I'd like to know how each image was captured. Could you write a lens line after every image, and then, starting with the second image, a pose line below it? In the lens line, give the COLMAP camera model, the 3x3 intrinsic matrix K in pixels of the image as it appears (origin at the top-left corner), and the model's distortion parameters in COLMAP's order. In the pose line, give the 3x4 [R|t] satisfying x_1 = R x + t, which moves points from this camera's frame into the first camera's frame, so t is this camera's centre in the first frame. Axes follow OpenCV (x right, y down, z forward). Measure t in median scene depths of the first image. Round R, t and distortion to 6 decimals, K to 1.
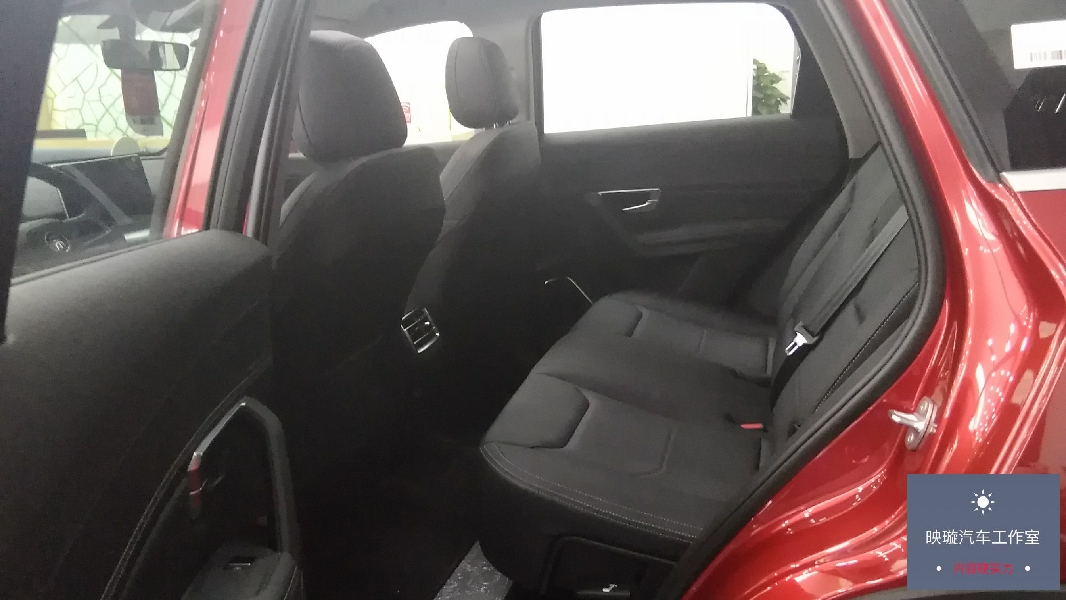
lens RADIAL K [[851.7, 0, 512.0], [0, 851.7, 297.3], [0, 0, 1]] dist [0.053144, -0.145832]
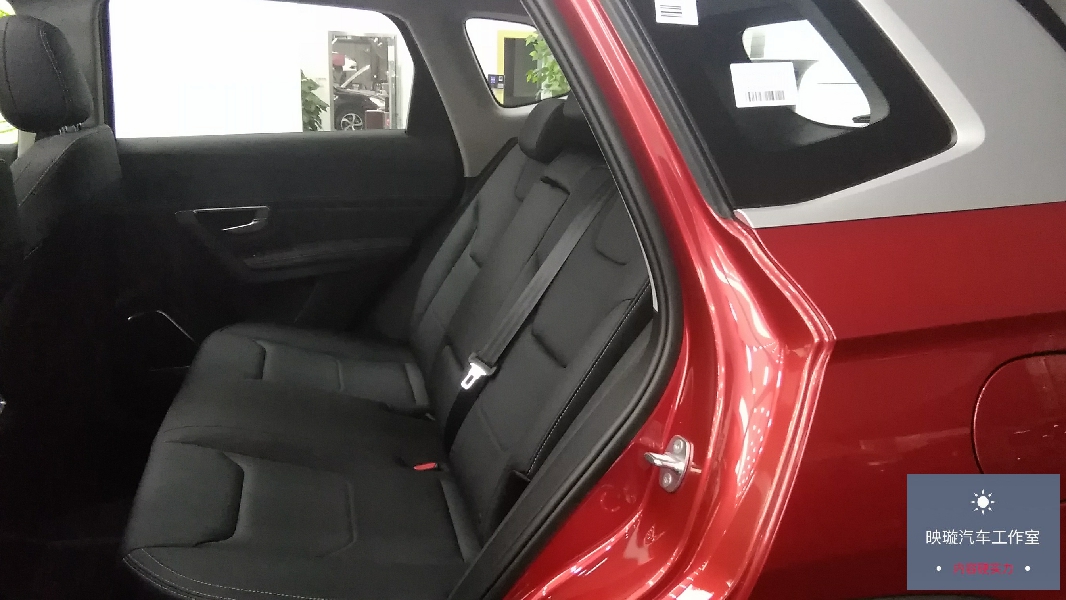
lens RADIAL K [[851.7, 0, 512.0], [0, 851.7, 297.3], [0, 0, 1]] dist [0.053144, -0.145832]
pose [[0.853902, -0.059899, 0.516975, -0.106196], [0.061342, 0.998014, 0.014314, -0.040428], [-0.516806, 0.019489, 0.855881, 0.146931]]
